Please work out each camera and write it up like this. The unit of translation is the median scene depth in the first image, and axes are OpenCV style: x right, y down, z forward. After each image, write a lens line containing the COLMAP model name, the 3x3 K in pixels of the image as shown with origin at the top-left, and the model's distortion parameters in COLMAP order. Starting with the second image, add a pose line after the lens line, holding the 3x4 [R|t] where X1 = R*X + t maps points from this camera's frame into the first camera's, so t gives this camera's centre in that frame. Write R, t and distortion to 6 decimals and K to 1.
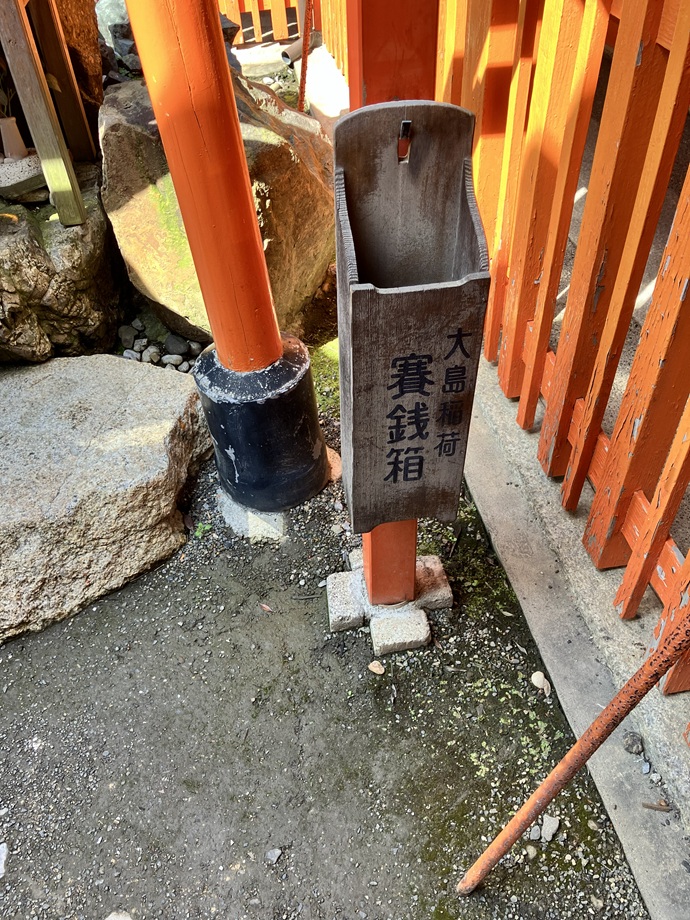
lens RADIAL K [[748.3, 0, 358.8], [0, 748.3, 459.6], [0, 0, 1]] dist [0.029029, -0.037561]
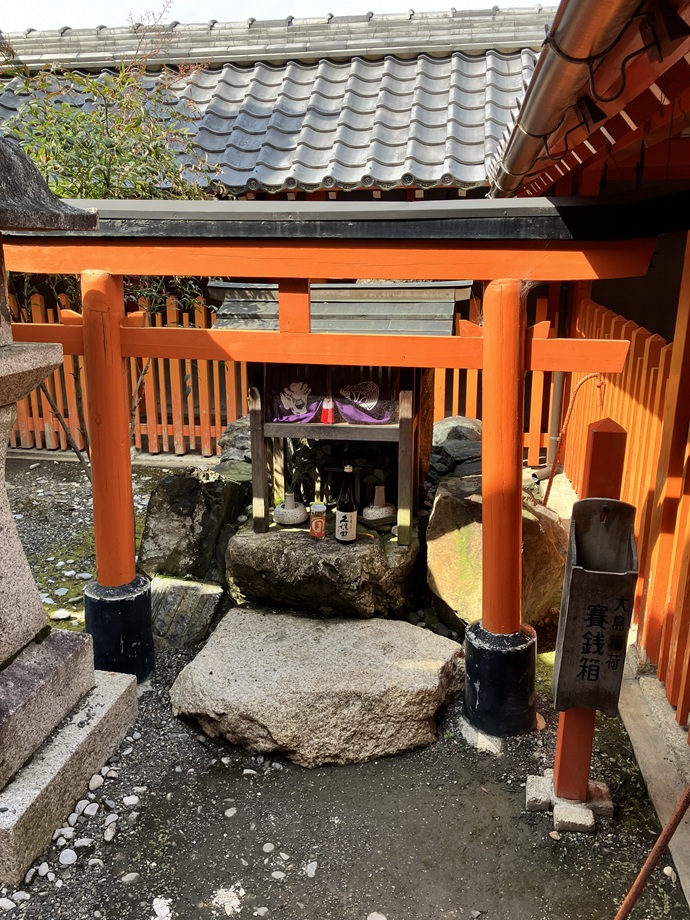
lens RADIAL K [[748.3, 0, 358.8], [0, 748.3, 459.6], [0, 0, 1]] dist [0.029029, -0.037561]
pose [[0.947064, 0.122741, -0.296654, 0.005795], [-0.251262, 0.858563, -0.446918, 0.374423], [0.199841, 0.497798, 0.843955, -0.677931]]
